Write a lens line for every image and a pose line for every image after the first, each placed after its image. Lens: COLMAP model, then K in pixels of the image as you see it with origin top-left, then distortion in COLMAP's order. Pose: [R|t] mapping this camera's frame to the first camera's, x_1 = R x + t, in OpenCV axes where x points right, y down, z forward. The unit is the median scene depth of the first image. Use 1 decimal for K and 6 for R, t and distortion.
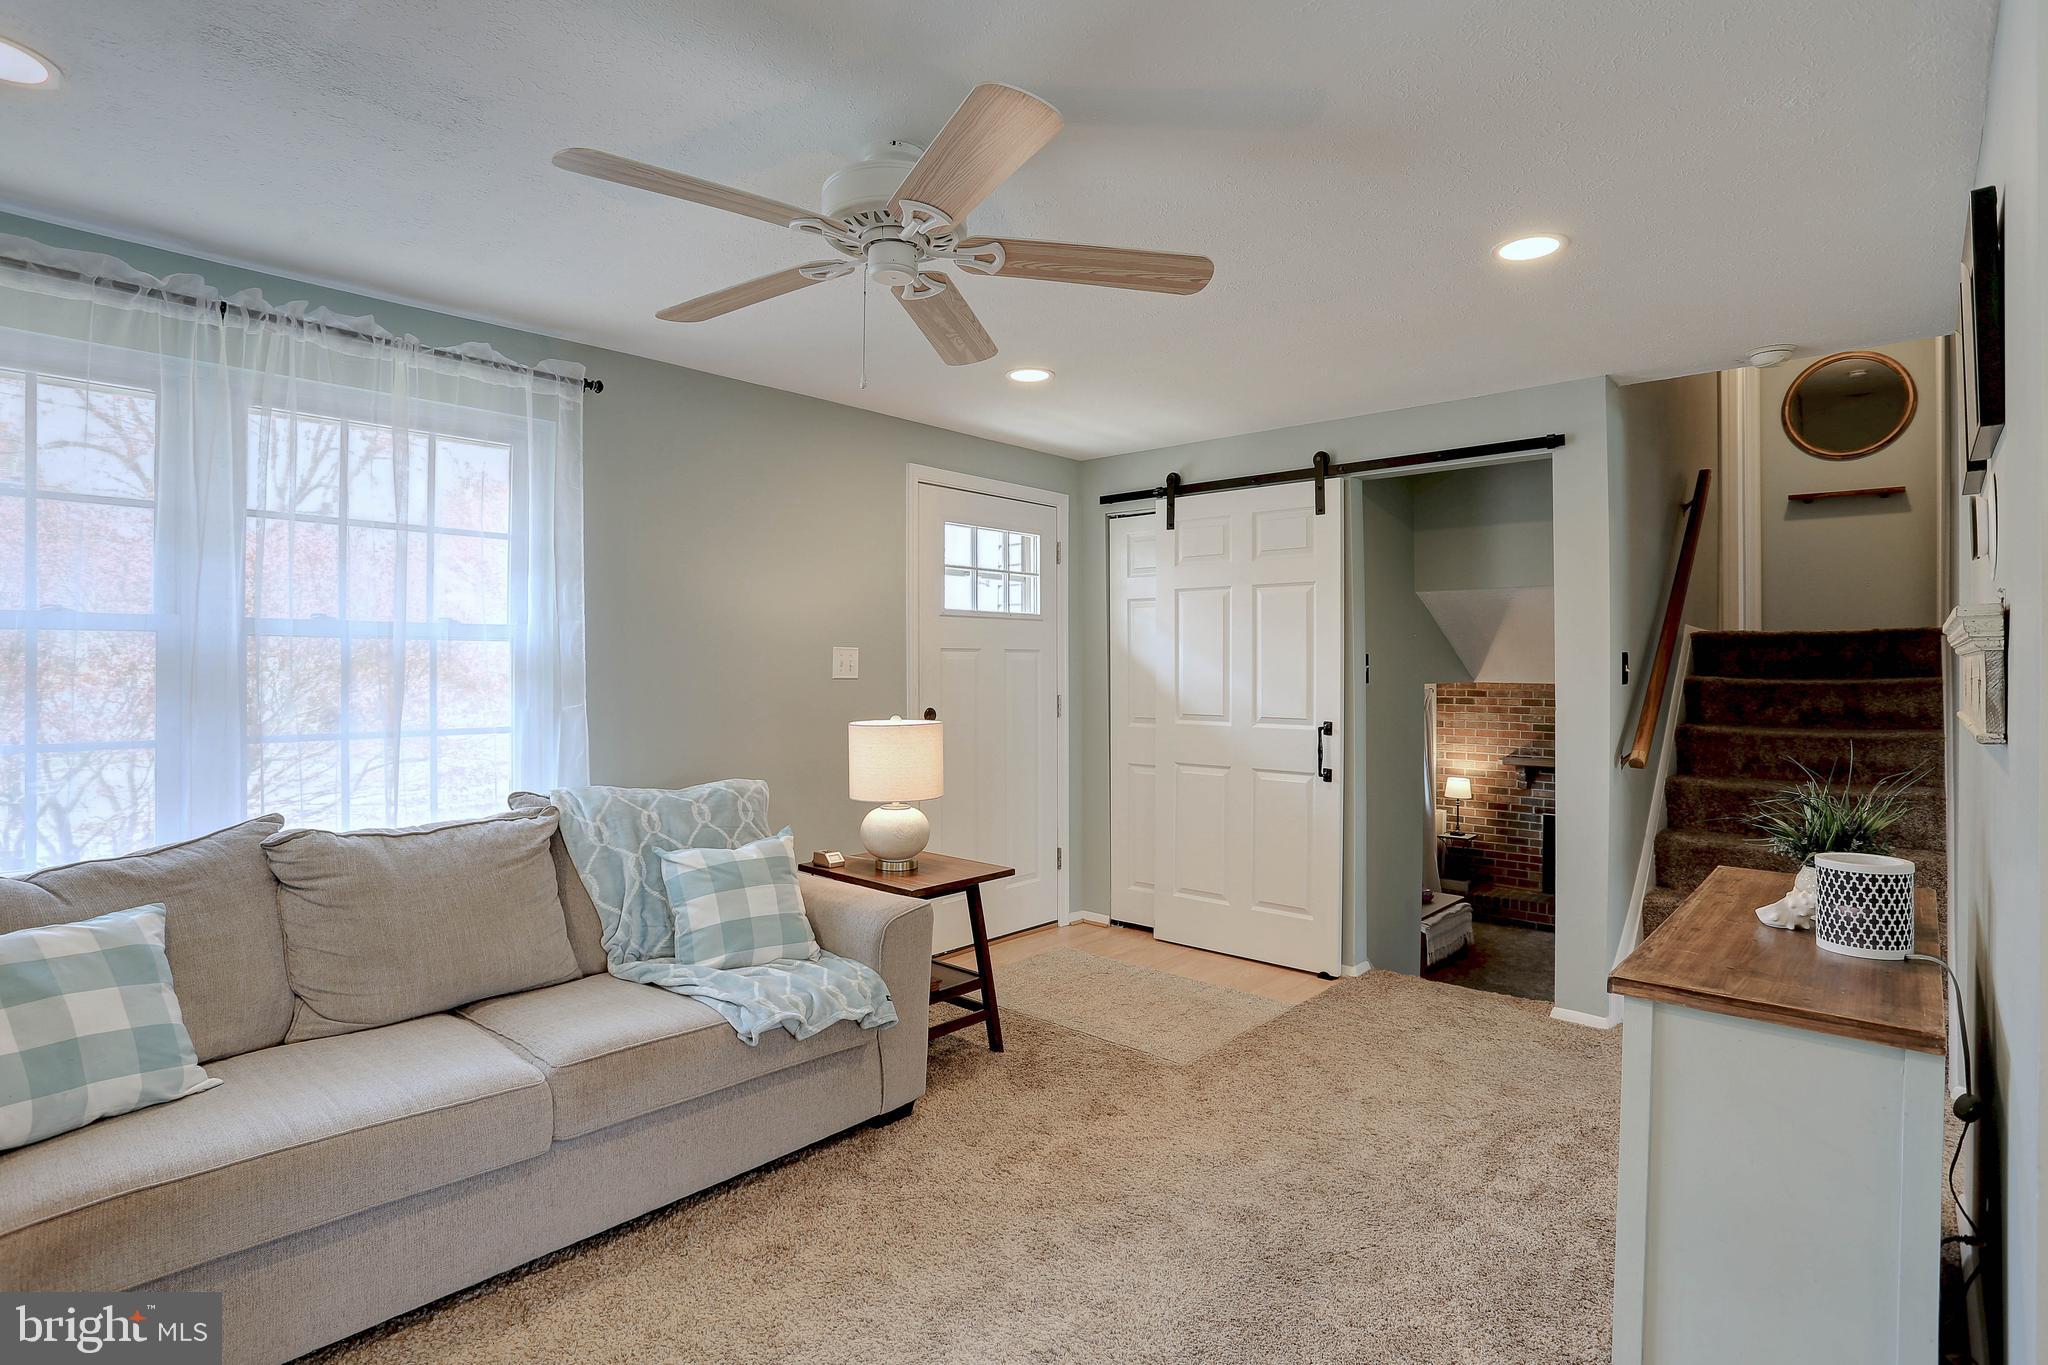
lens RADIAL K [[1022.8, 0, 1031.4], [0, 1022.8, 671.2], [0, 0, 1]] dist [-0.021323, 0.008597]
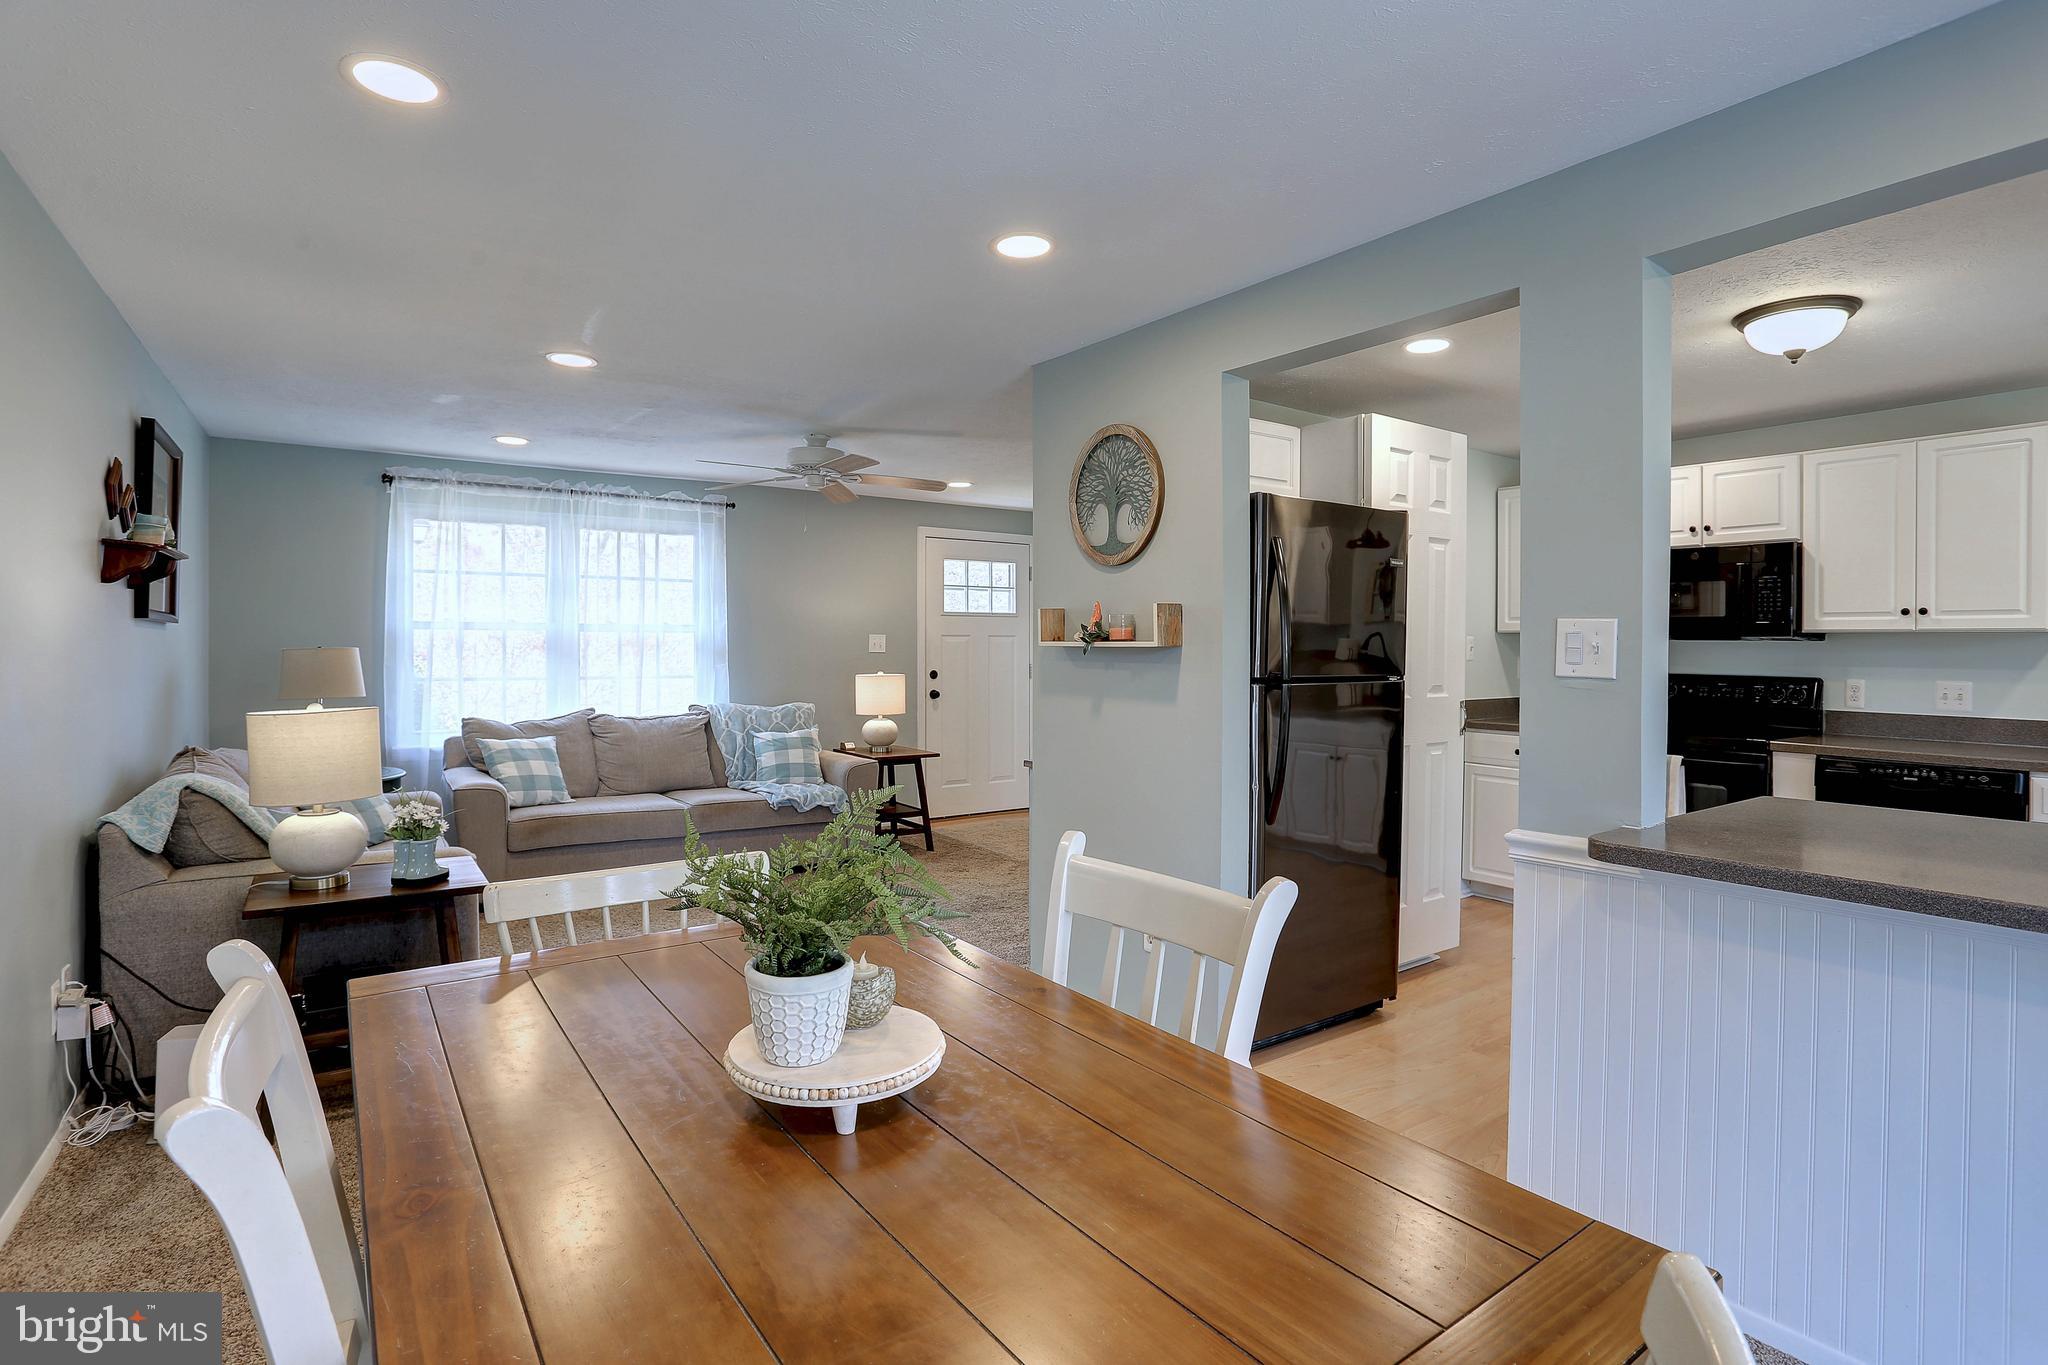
lens RADIAL K [[1022.8, 0, 1044.3], [0, 1022.8, 664.0], [0, 0, 1]] dist [-0.021323, 0.008597]
pose [[0.978558, 0.007284, -0.205842, 0.669733], [-0.004536, 0.999894, 0.013815, 0.002725], [0.205921, -0.012585, 0.978488, -0.957670]]
